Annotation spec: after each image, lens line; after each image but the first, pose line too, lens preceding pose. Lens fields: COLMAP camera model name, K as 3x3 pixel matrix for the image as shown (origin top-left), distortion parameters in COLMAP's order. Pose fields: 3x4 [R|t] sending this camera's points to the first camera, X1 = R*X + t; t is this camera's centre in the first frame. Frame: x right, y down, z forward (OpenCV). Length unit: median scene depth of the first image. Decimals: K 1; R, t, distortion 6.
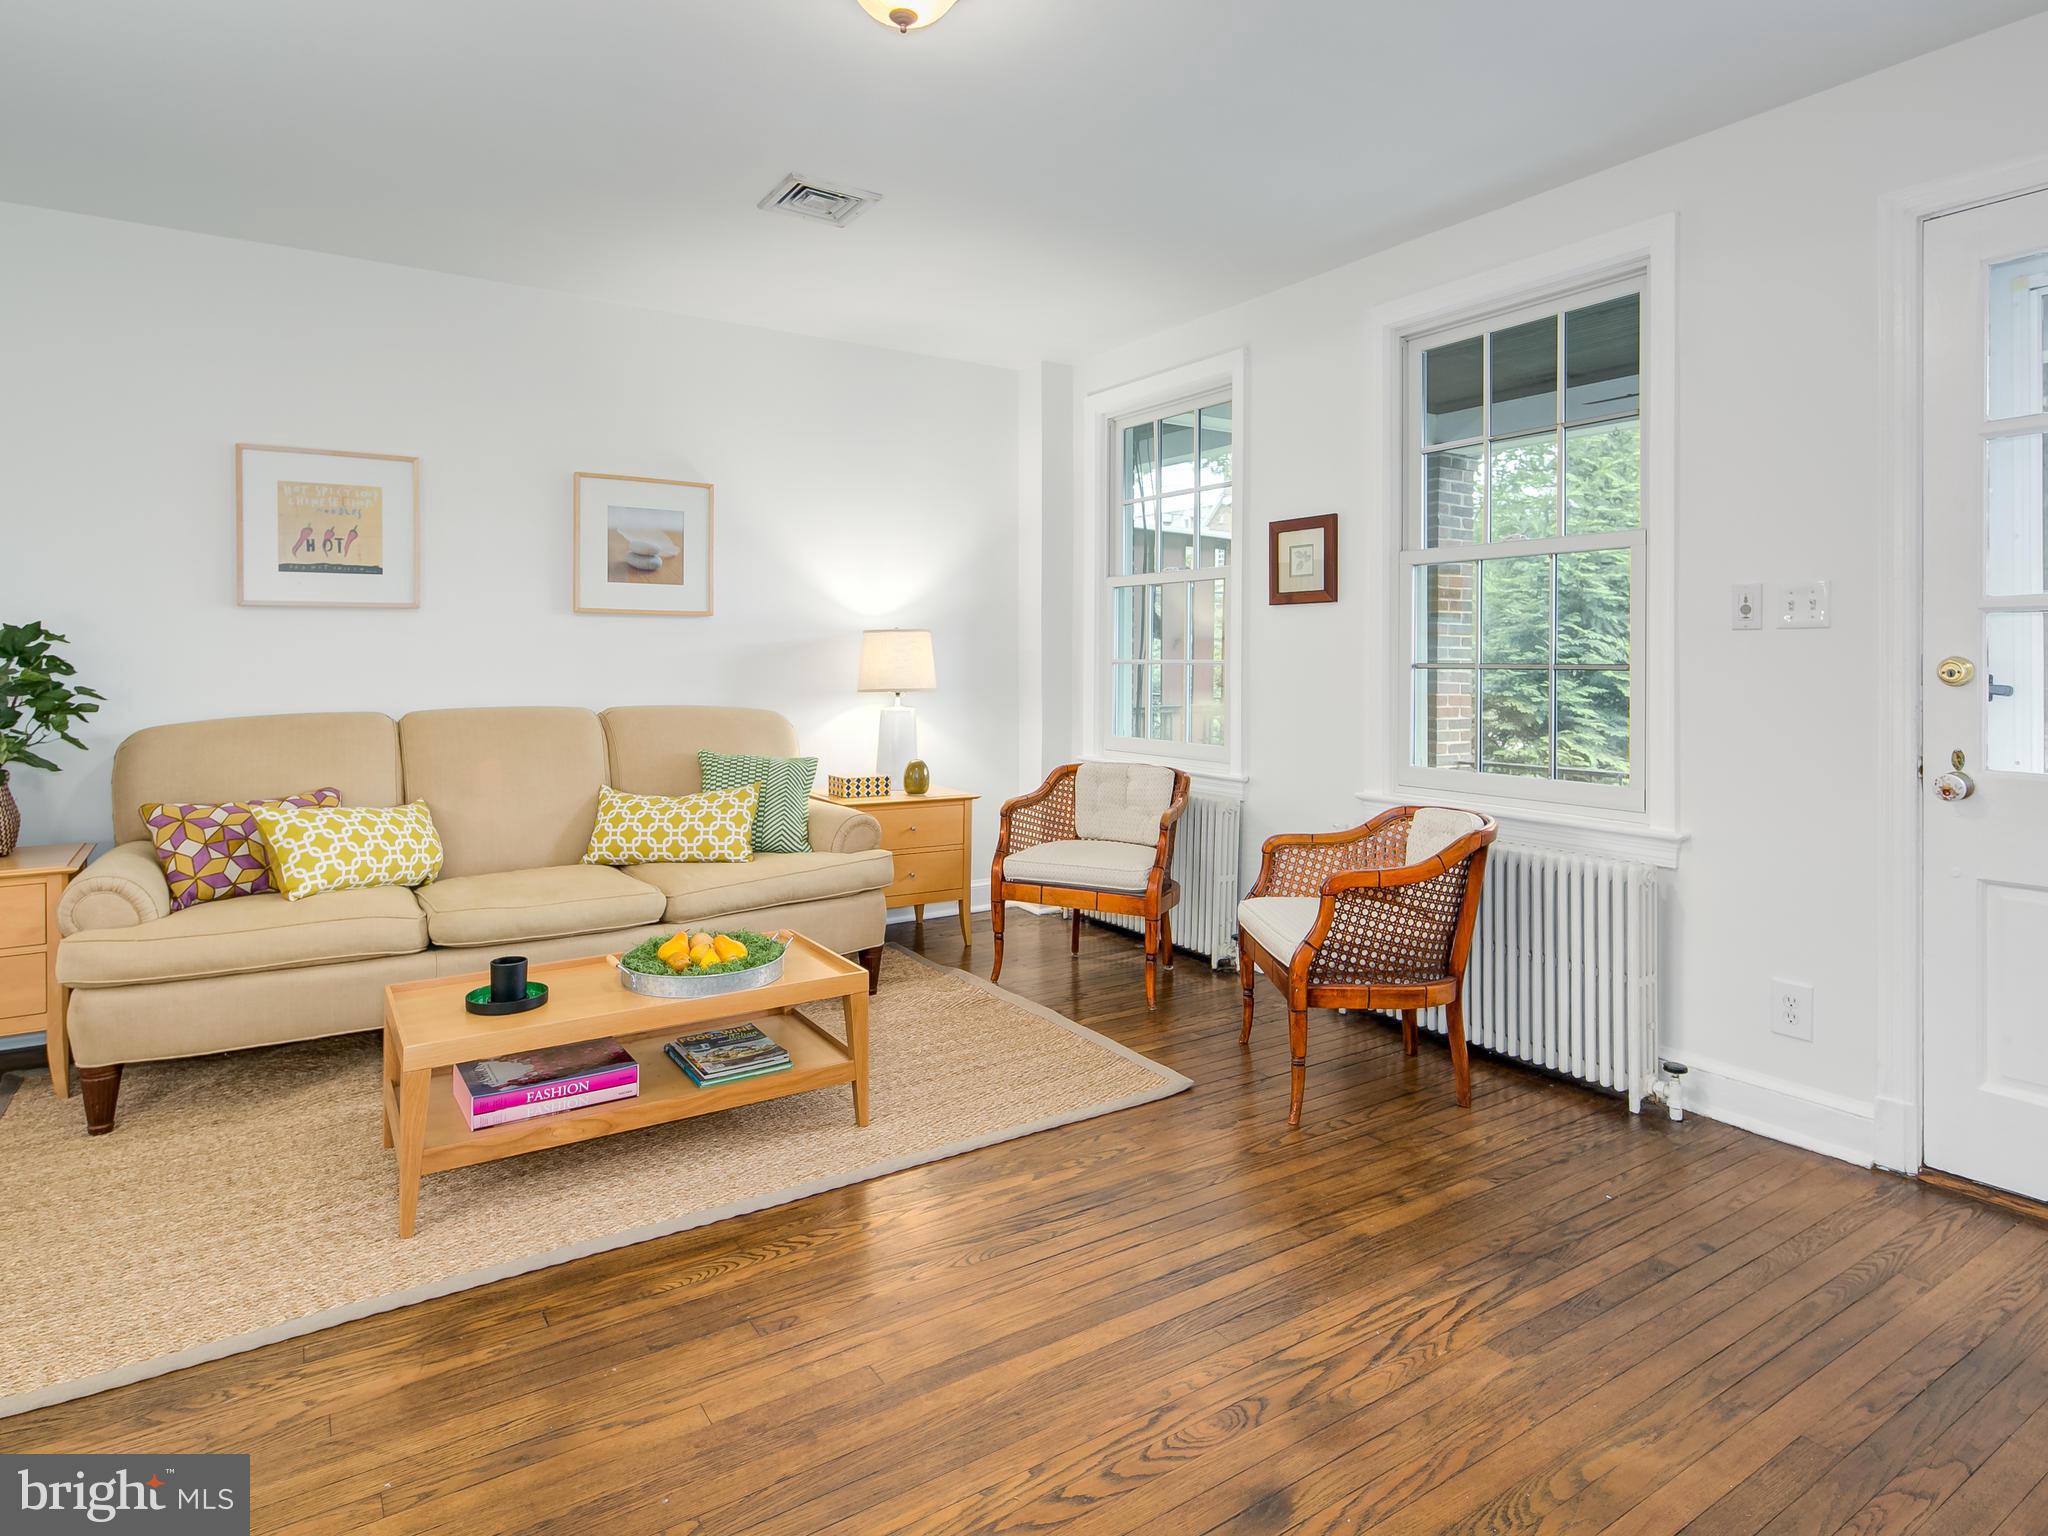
lens RADIAL K [[1128.7, 0, 1015.4], [0, 1128.7, 662.9], [0, 0, 1]] dist [0.007701, -0.006250]
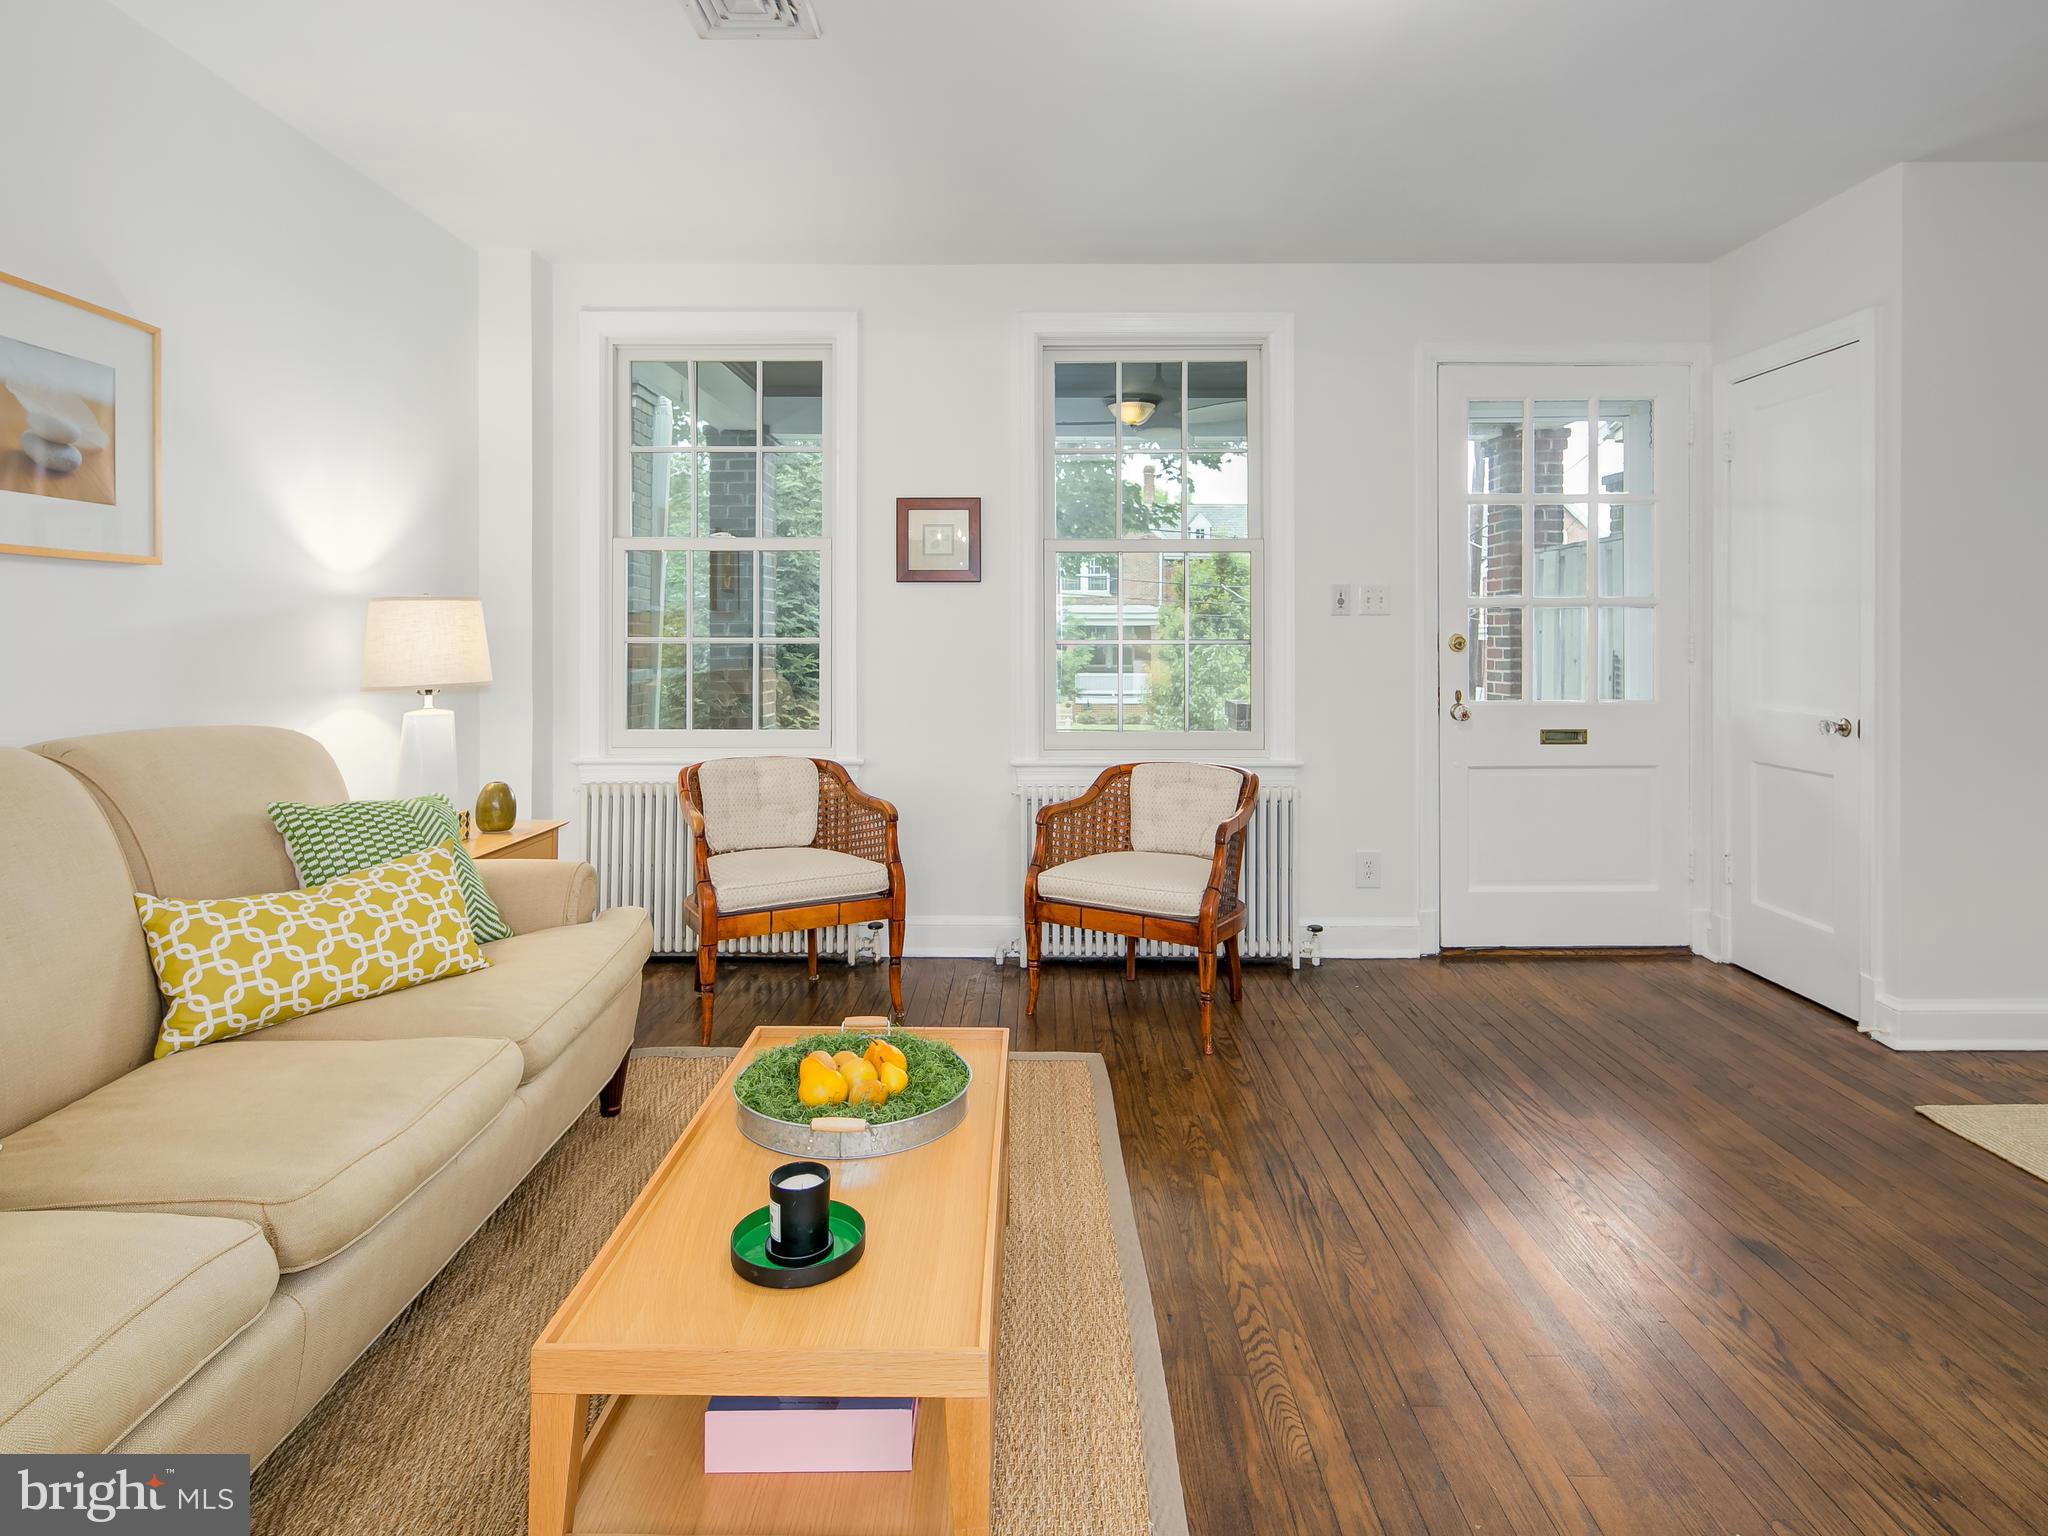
lens RADIAL K [[1128.7, 0, 1017.8], [0, 1128.7, 634.1], [0, 0, 1]] dist [0.007701, -0.006250]
pose [[0.554219, -0.004637, 0.832358, -0.652648], [0.004756, 0.999986, 0.002404, -0.009072], [-0.832358, 0.002627, 0.554233, 0.445559]]
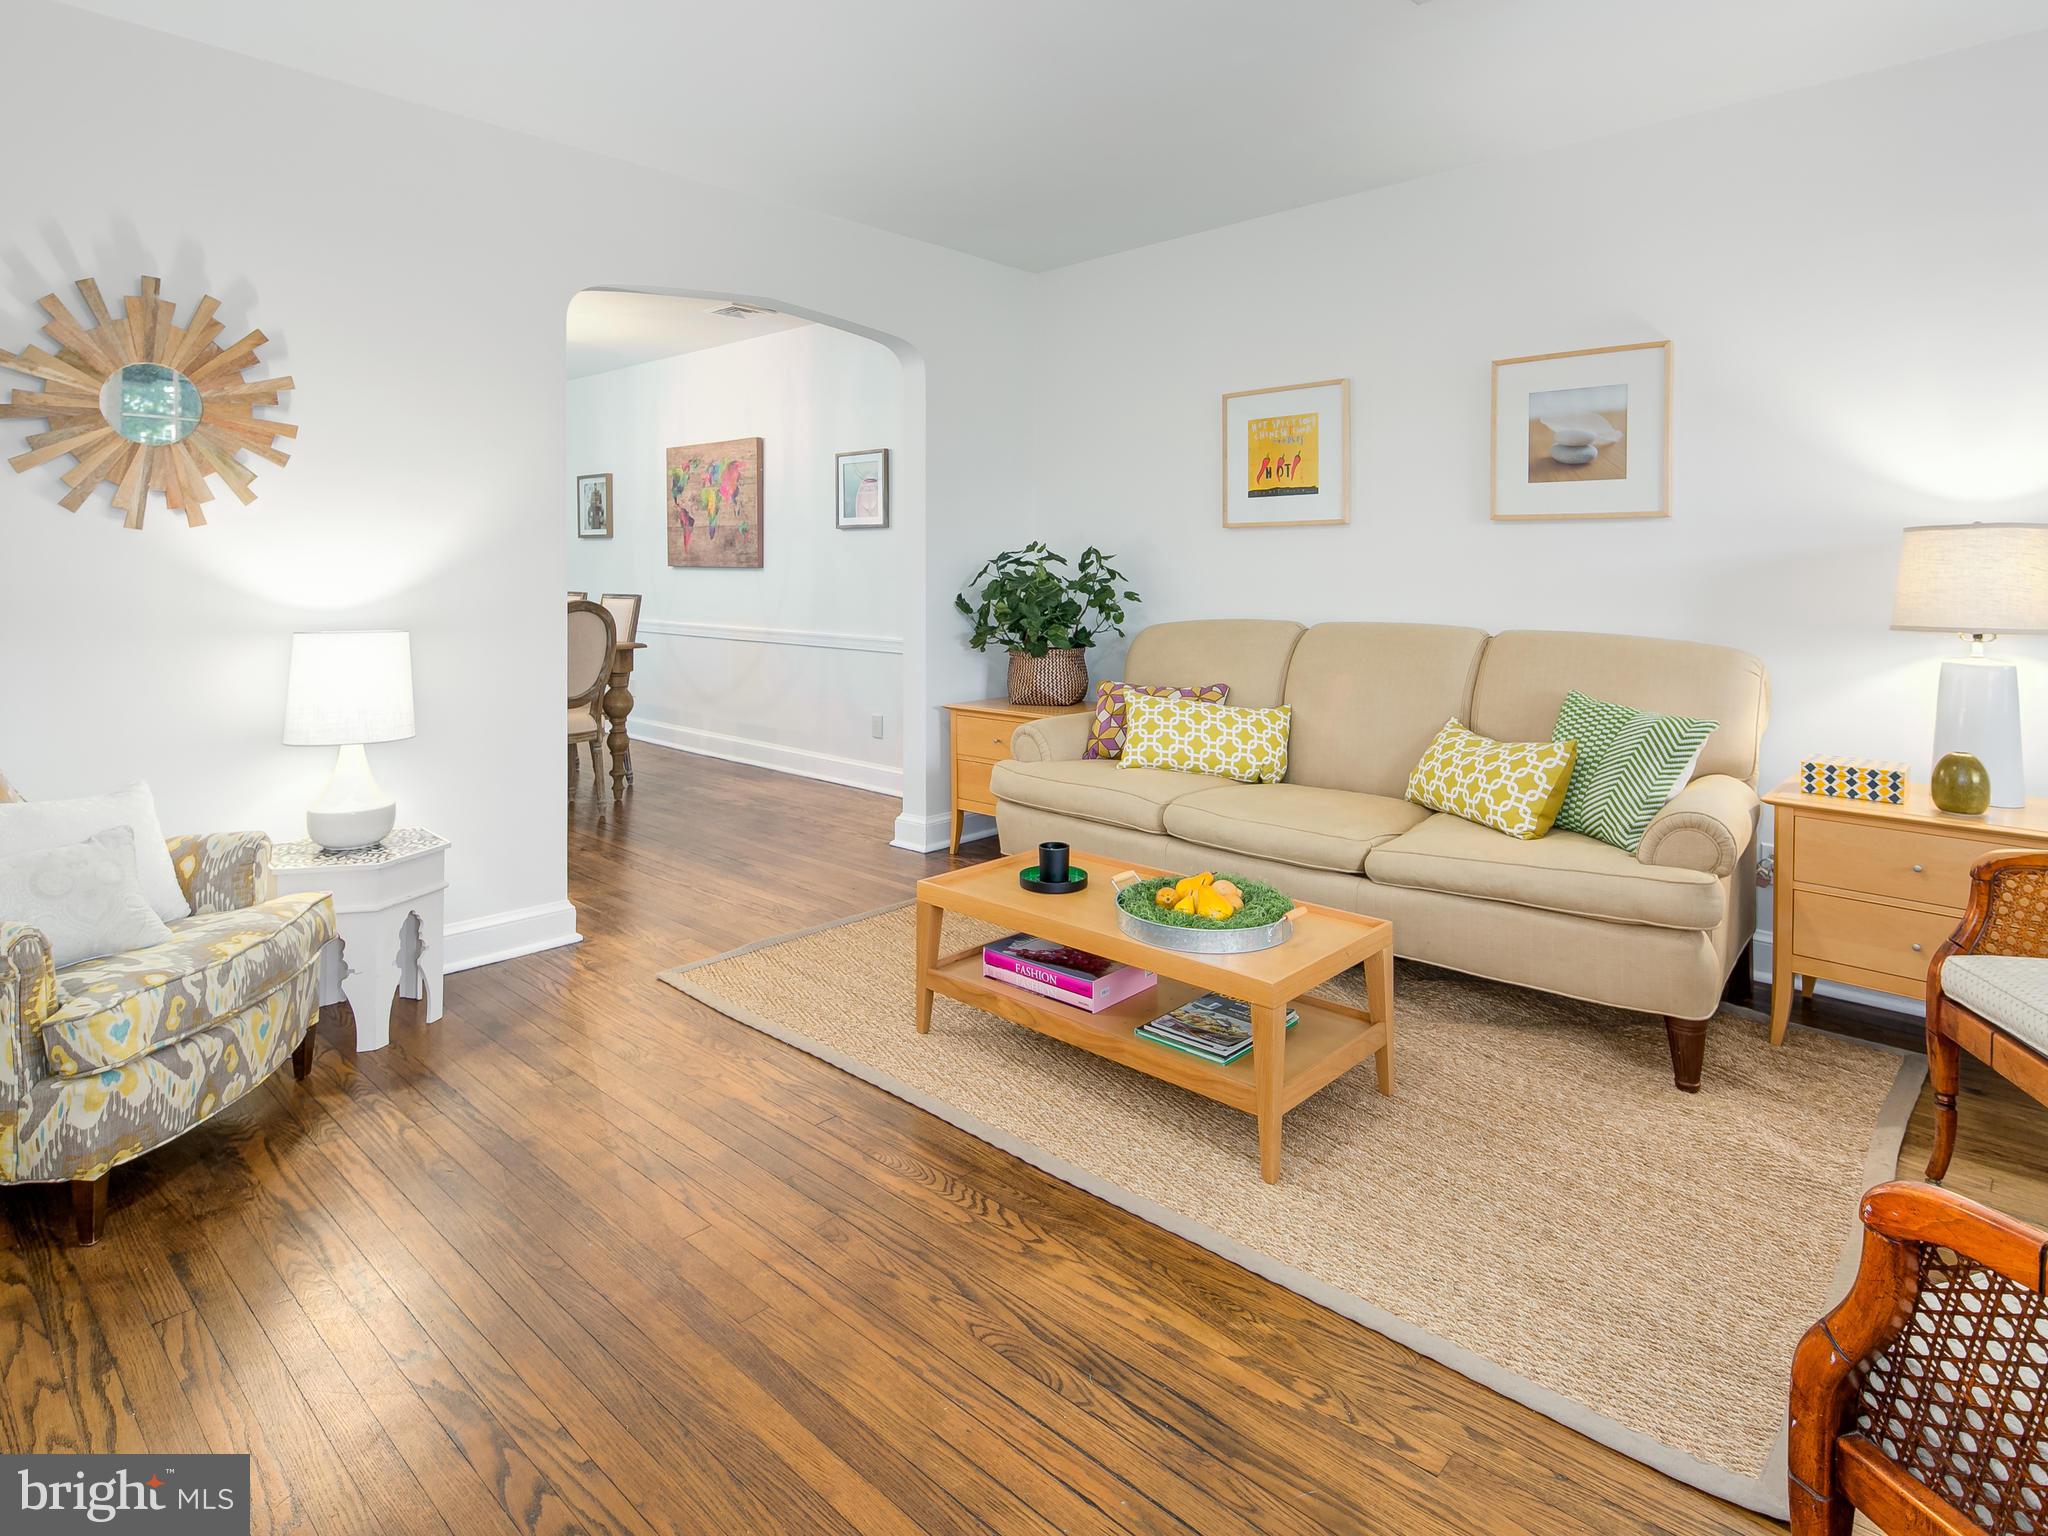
lens RADIAL K [[1128.7, 0, 1020.9], [0, 1128.7, 575.2], [0, 0, 1]] dist [0.007701, -0.006250]
pose [[0.241314, 0.006604, -0.970425, 0.466333], [-0.005709, 0.999969, 0.005386, -0.005645], [0.970430, 0.004241, 0.241344, 0.529015]]
